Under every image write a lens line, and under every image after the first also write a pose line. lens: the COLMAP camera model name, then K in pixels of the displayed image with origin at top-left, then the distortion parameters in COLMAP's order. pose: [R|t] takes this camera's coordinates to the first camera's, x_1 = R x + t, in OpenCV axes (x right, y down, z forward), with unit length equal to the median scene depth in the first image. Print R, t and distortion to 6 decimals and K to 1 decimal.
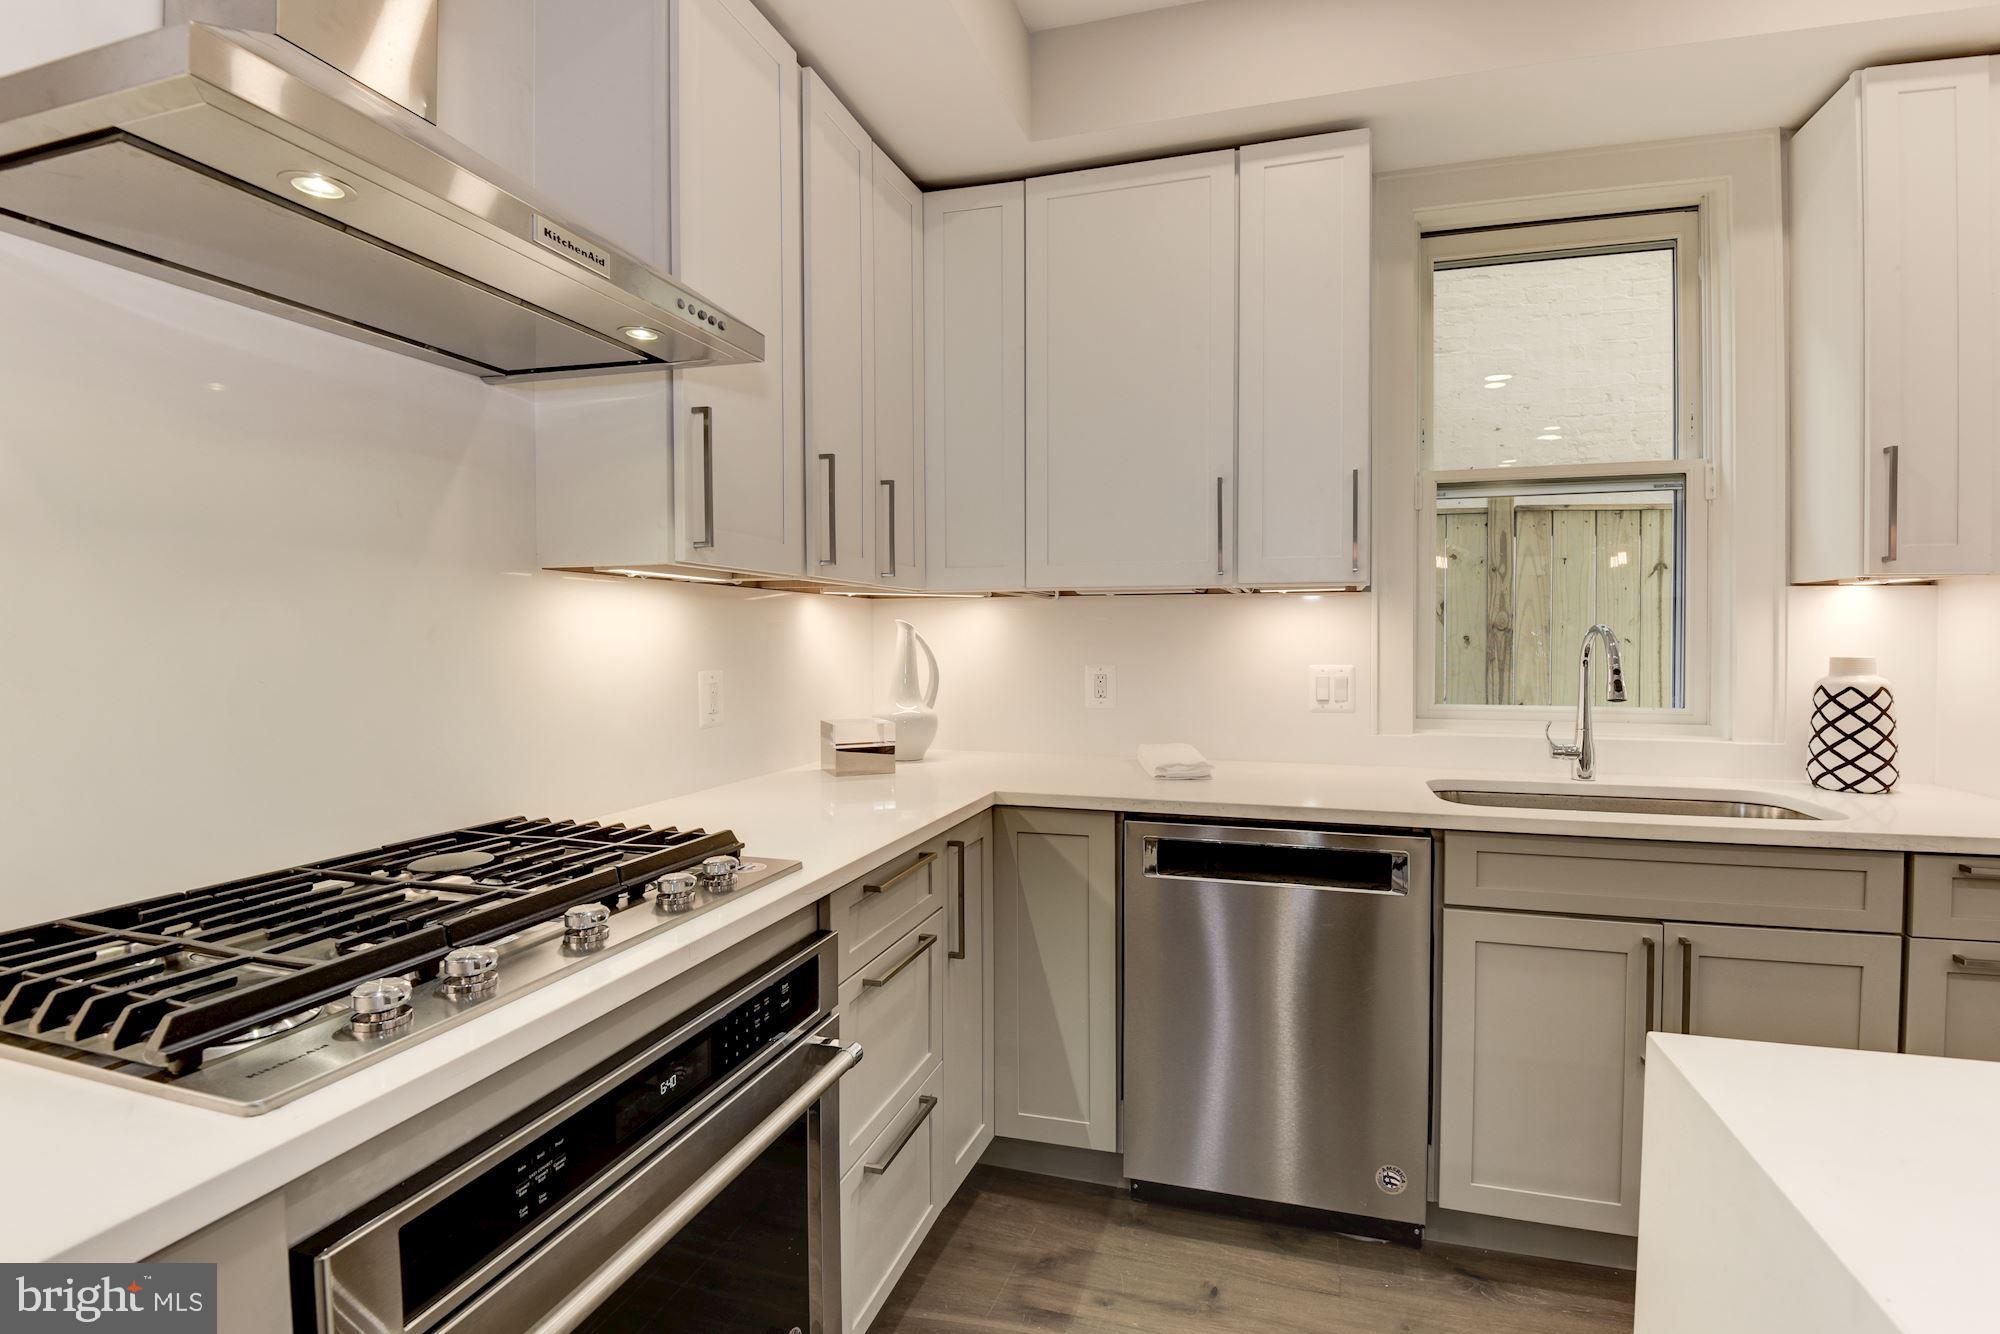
lens RADIAL K [[935.0, 0, 1032.5], [0, 935.0, 653.4], [0, 0, 1]] dist [-0.008644, -0.000581]
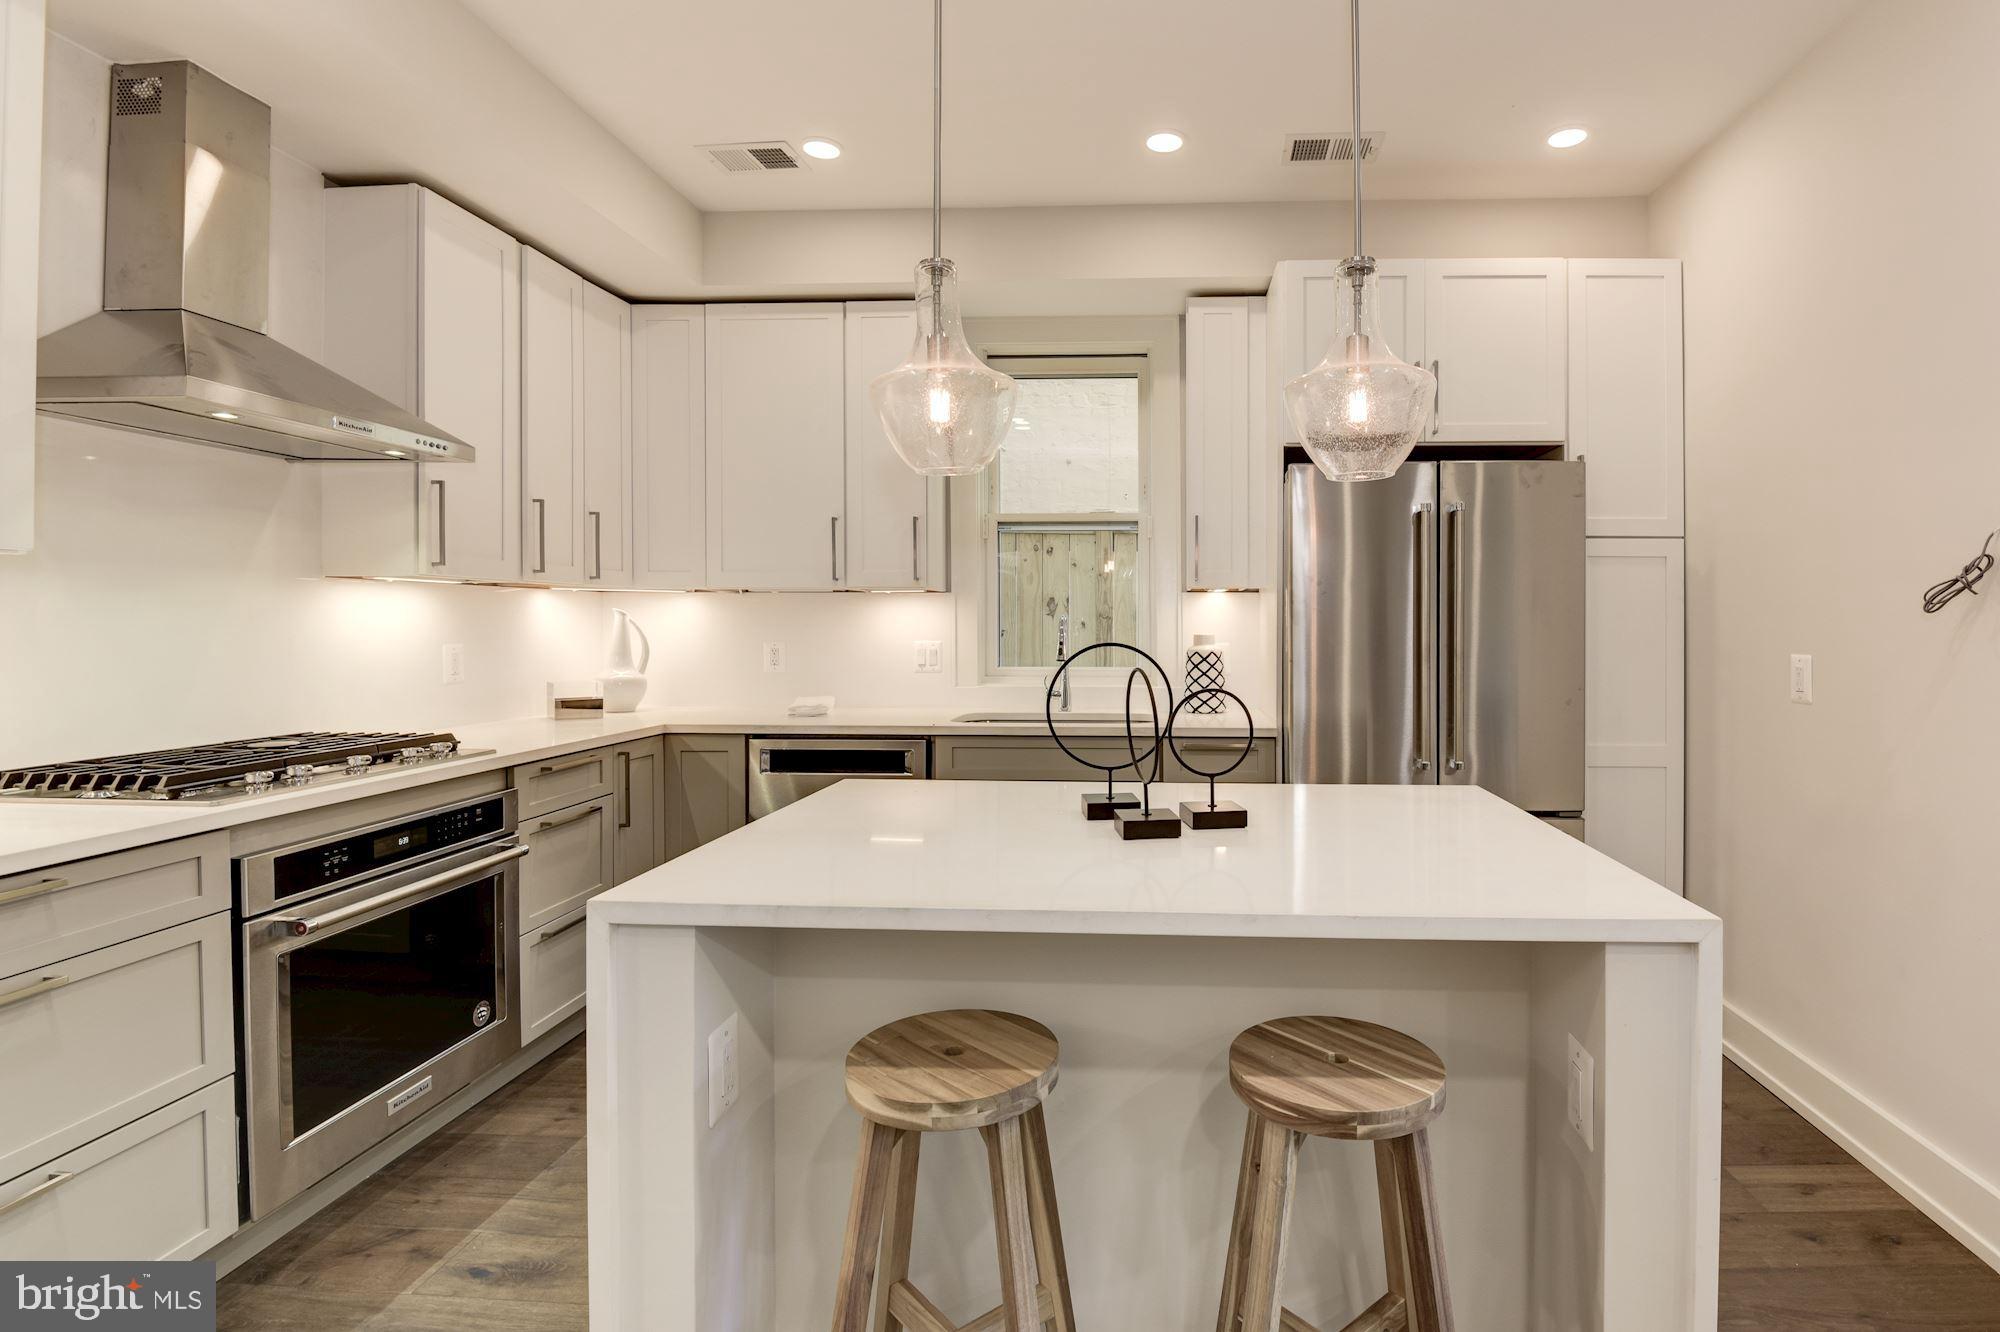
lens RADIAL K [[987.0, 0, 1121.6], [0, 987.0, 623.4], [0, 0, 1]] dist [0.016084, -0.021697]
pose [[0.974957, 0.002781, 0.222376, 0.342448], [0.000964, 0.999860, -0.016731, 0.014168], [-0.222391, 0.016527, 0.974817, -0.762072]]
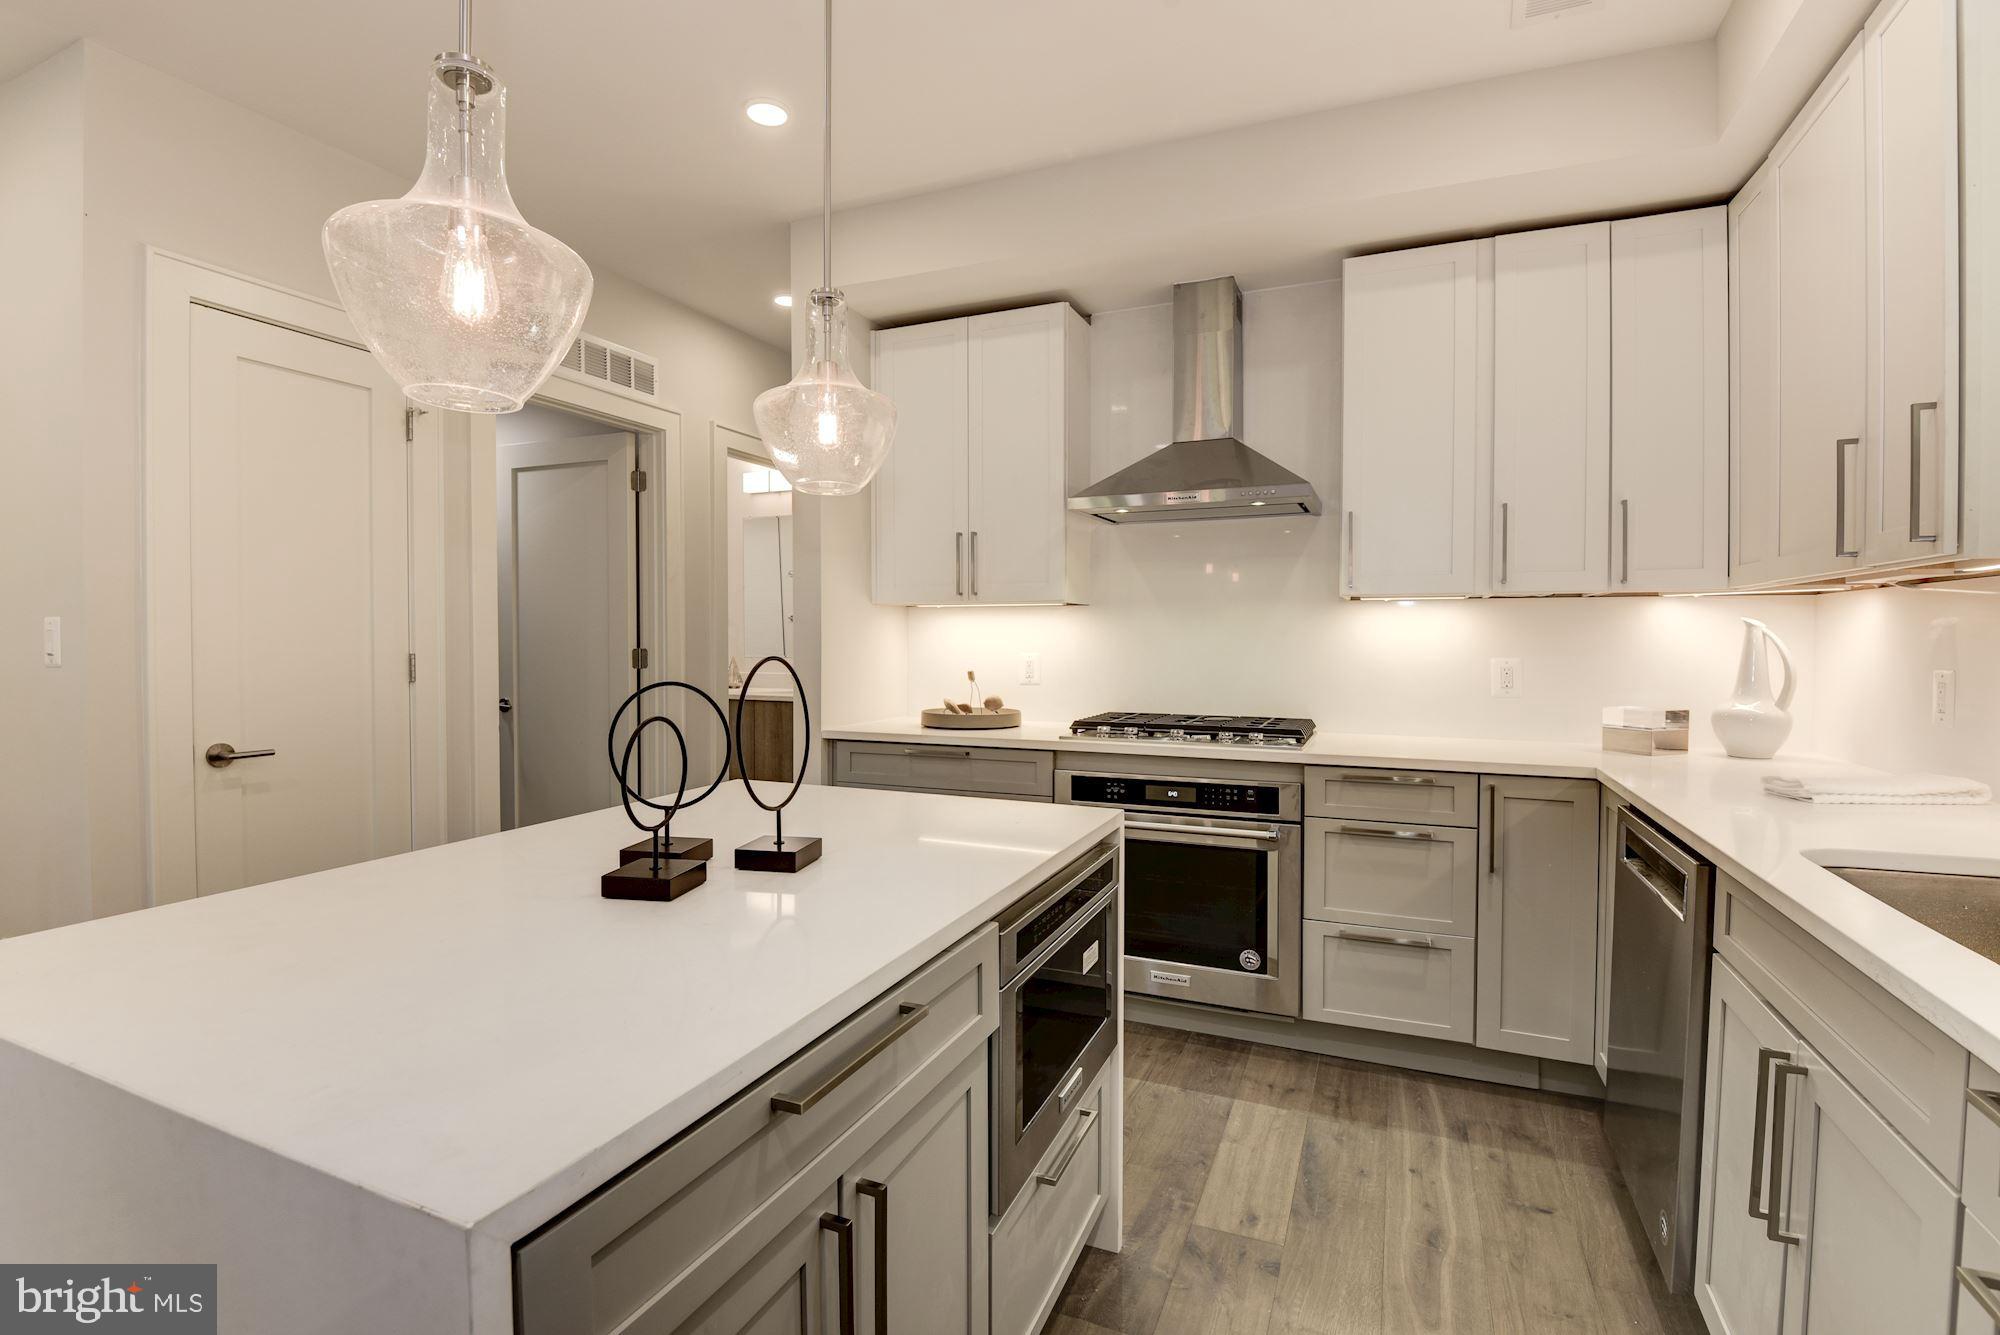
lens RADIAL K [[917.4, 0, 975.5], [0, 917.4, 655.6], [0, 0, 1]] dist [-0.024943, -0.000266]
pose [[-0.146410, 0.021994, -0.988979, 1.256814], [-0.018023, 0.999528, 0.024897, -0.004456], [0.989060, 0.021469, -0.145944, 0.424000]]
